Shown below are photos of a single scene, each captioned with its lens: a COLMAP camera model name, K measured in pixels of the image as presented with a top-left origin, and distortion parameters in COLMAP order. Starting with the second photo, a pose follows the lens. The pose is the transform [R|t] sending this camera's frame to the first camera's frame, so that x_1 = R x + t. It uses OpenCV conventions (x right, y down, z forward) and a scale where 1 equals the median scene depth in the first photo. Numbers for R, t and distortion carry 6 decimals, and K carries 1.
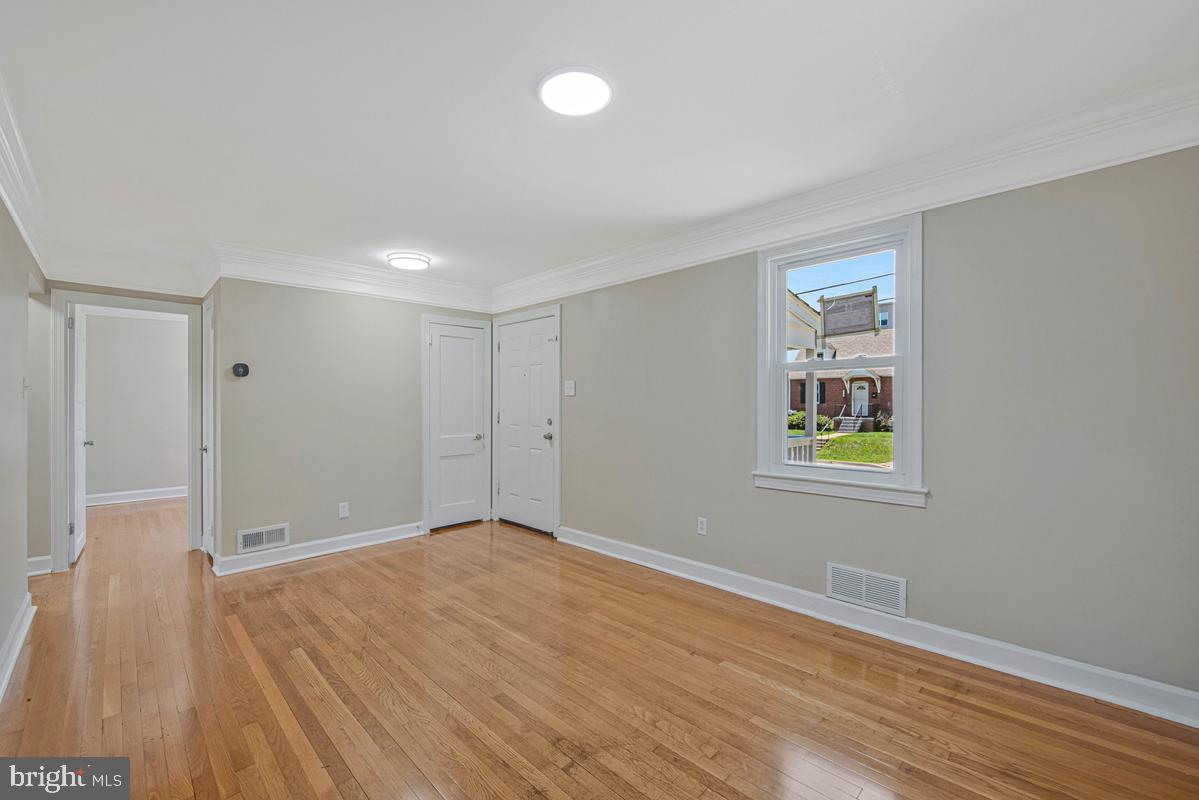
lens RADIAL K [[494.5, 0, 600.8], [0, 494.5, 405.6], [0, 0, 1]] dist [-0.004086, -0.003511]
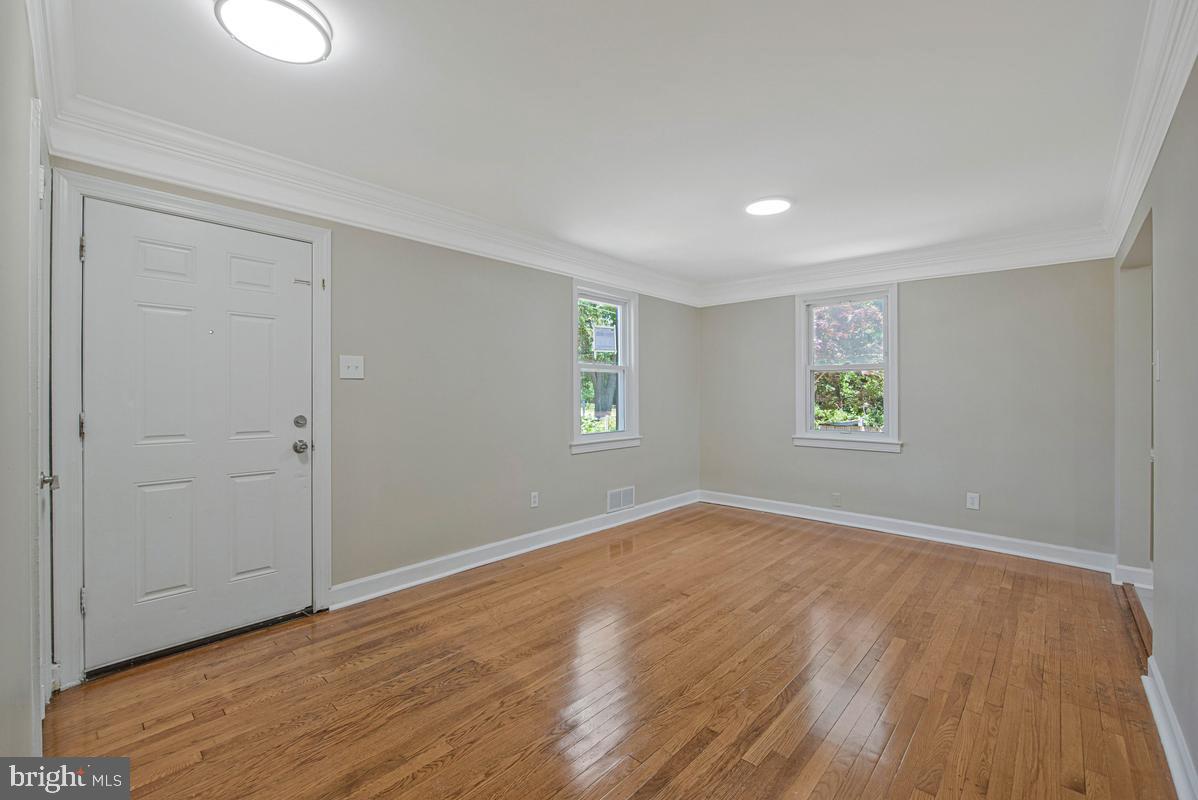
lens RADIAL K [[494.1, 0, 592.4], [0, 494.1, 393.9], [0, 0, 1]] dist [-0.004086, -0.003511]
pose [[-0.026530, 0.000436, 0.999648, -0.851778], [0.003056, 0.999995, -0.000355, 0.002099], [-0.999643, 0.003046, -0.026531, 0.820262]]
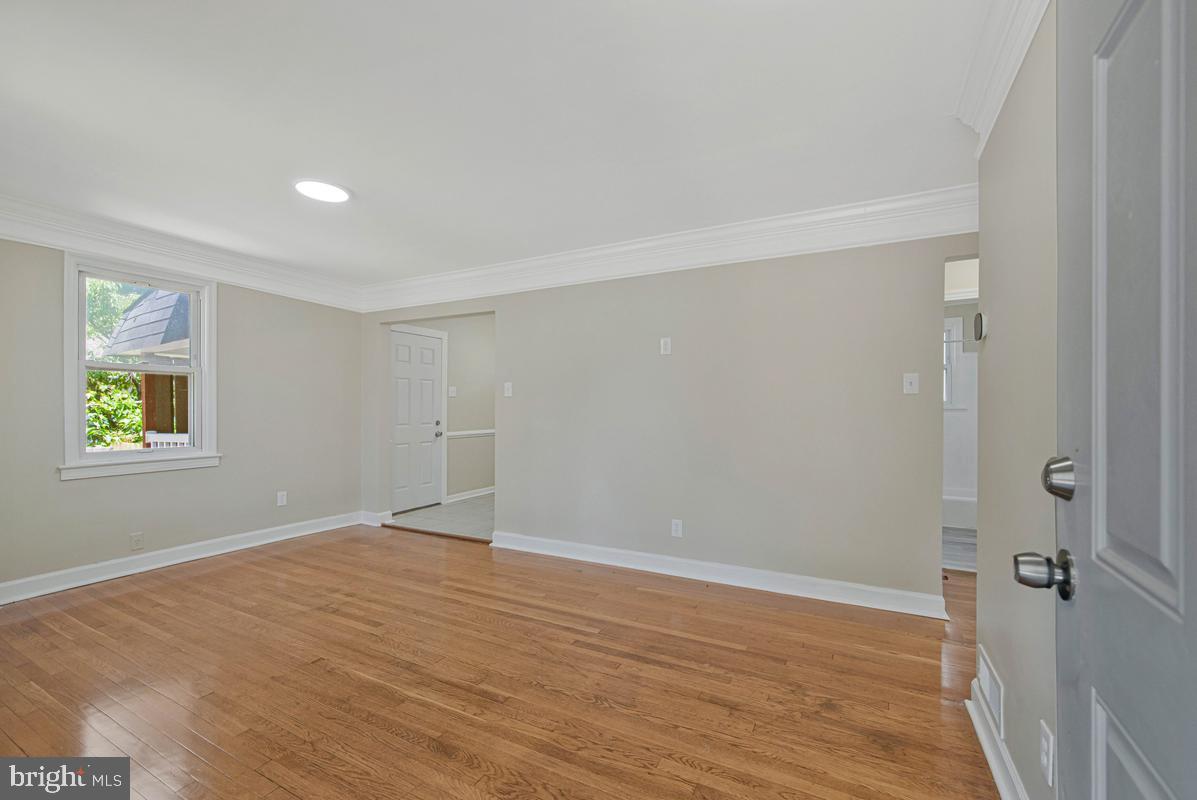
lens RADIAL K [[493.7, 0, 608.8], [0, 493.7, 409.0], [0, 0, 1]] dist [-0.004086, -0.003511]
pose [[-0.950967, -0.000480, -0.309292, -0.210898], [-0.001646, 0.999992, 0.003507, 0.010716], [0.309288, 0.003844, -0.950961, 1.344871]]
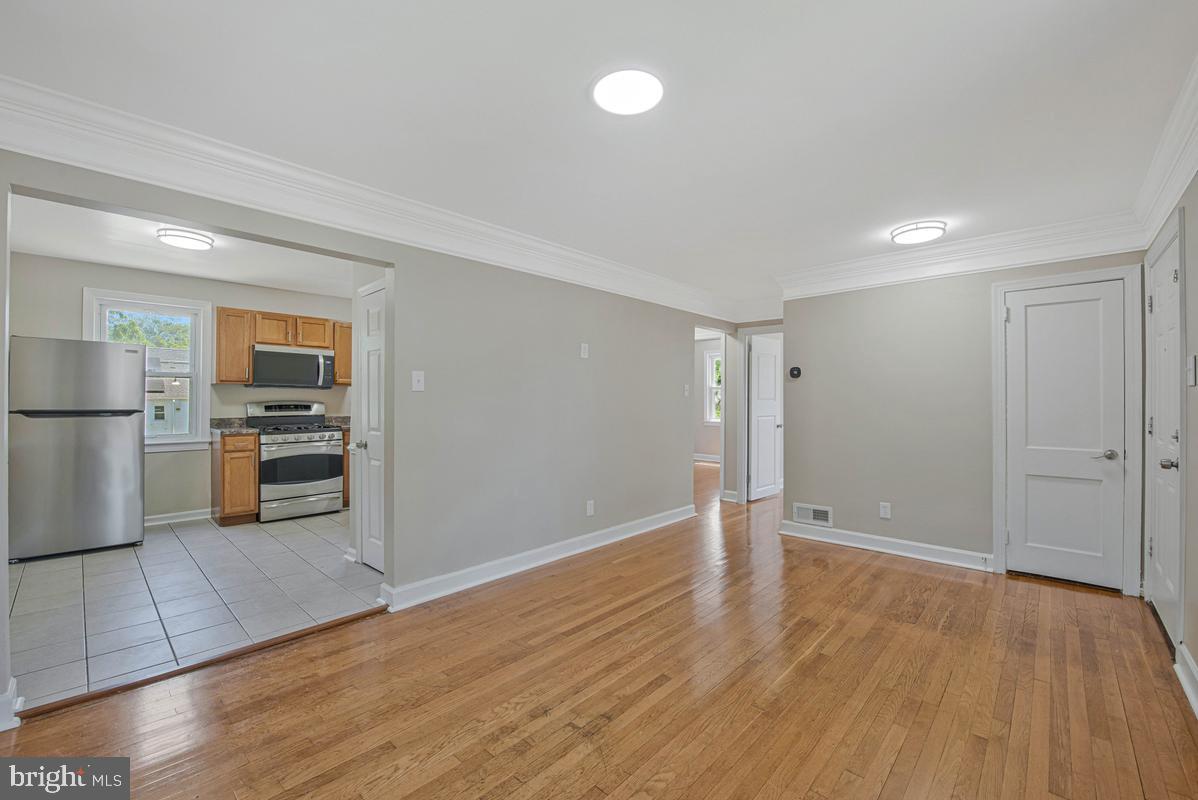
lens RADIAL K [[494.1, 0, 598.5], [0, 494.1, 389.6], [0, 0, 1]] dist [-0.004086, -0.003511]
pose [[0.037822, -0.015820, -0.999159, 0.474163], [-0.011248, 0.999805, -0.016256, -0.002035], [0.999221, 0.011853, 0.037636, 0.452754]]
